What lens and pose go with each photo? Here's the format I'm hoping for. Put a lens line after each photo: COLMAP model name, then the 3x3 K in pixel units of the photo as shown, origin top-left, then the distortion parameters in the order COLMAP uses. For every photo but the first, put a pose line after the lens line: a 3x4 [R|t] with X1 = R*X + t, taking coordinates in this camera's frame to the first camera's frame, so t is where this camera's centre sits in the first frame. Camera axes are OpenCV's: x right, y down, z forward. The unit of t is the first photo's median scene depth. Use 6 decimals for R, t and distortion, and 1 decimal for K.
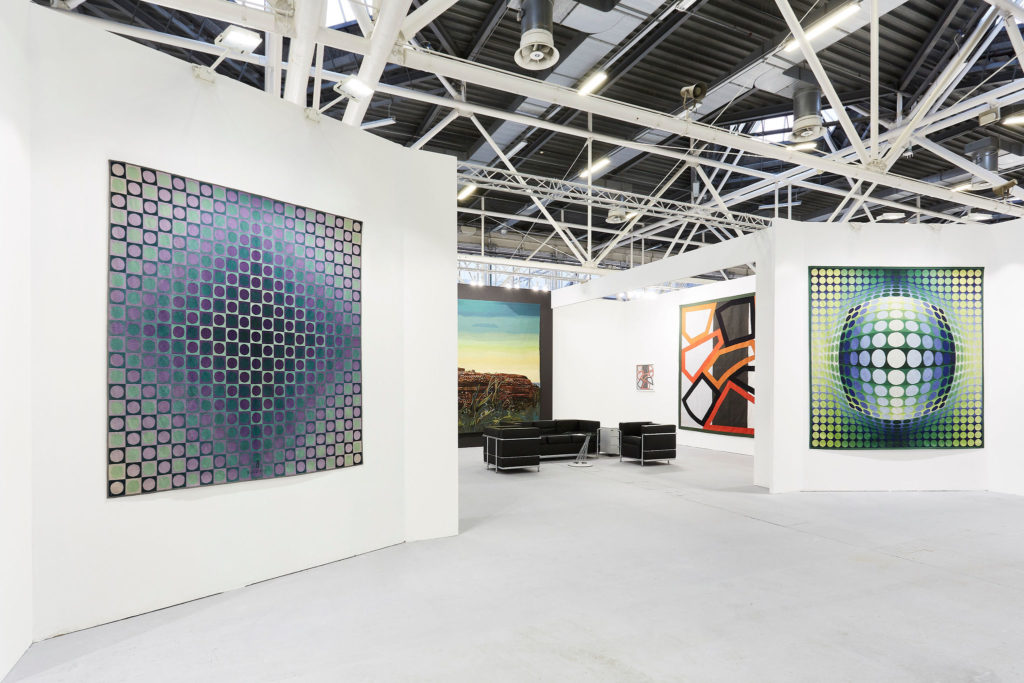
lens RADIAL K [[576.7, 0, 538.0], [0, 576.7, 378.2], [0, 0, 1]] dist [0.011870, -0.006221]
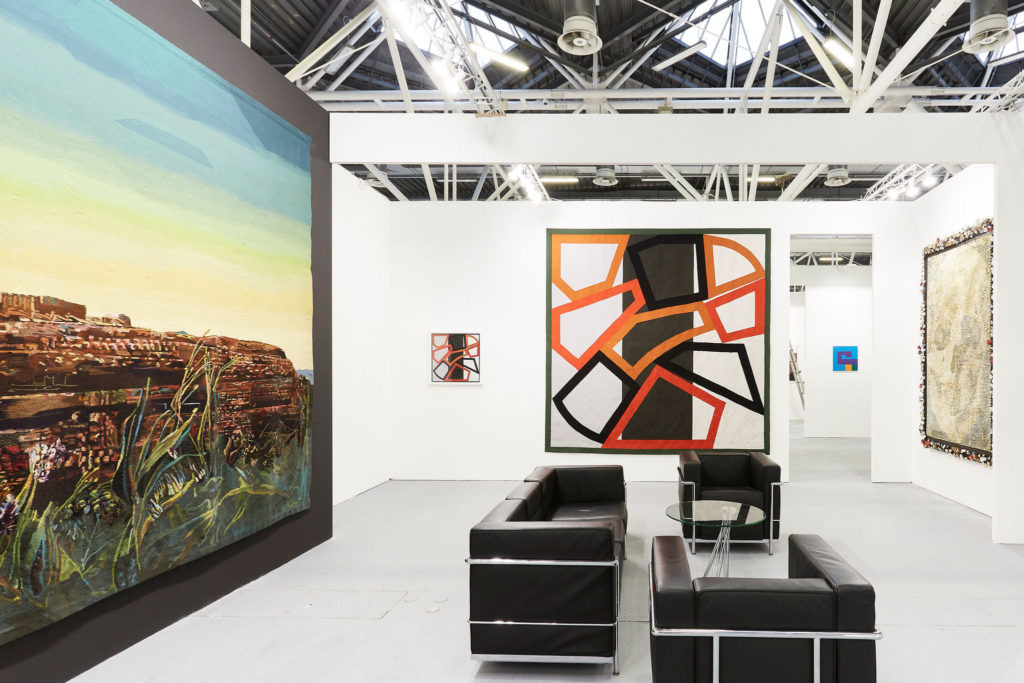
lens RADIAL K [[576.7, 0, 631.2], [0, 576.7, 368.0], [0, 0, 1]] dist [0.011870, -0.006221]
pose [[0.486670, -0.001855, 0.873584, -0.209461], [-0.006587, 0.999962, 0.005793, 0.003662], [-0.873561, -0.008574, 0.486639, 0.693027]]
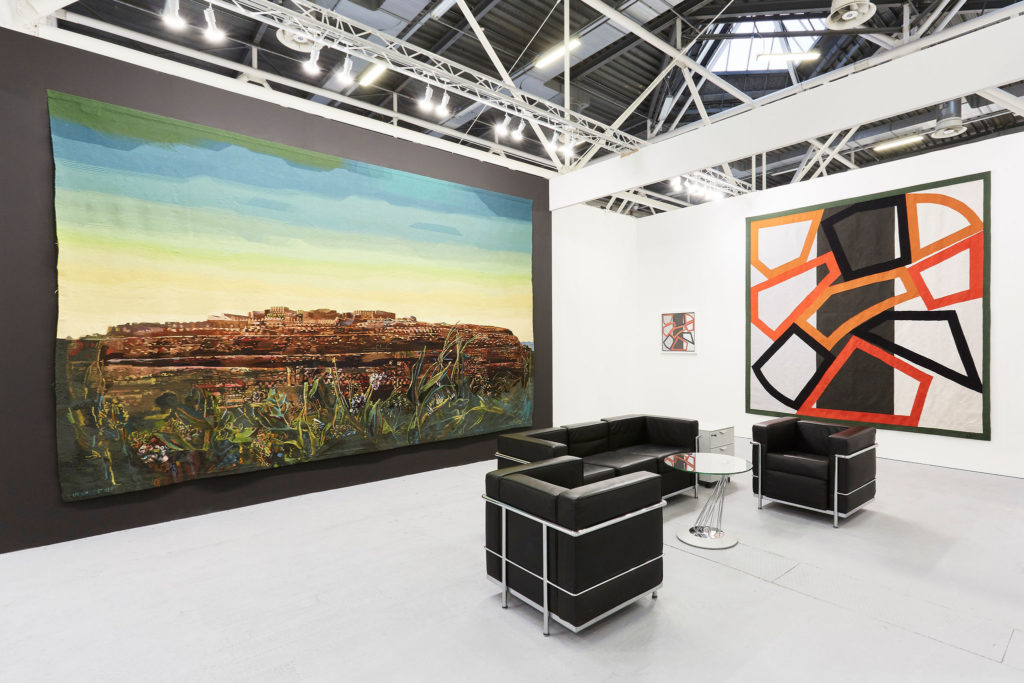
lens RADIAL K [[509.4, 0, 566.7], [0, 509.4, 344.2], [0, 0, 1]] dist [-0.000462, -0.001142]
pose [[0.967033, -0.008783, 0.254498, -0.093609], [0.005537, 0.999894, 0.013469, 0.003772], [-0.254590, -0.011616, 0.966979, 0.533605]]
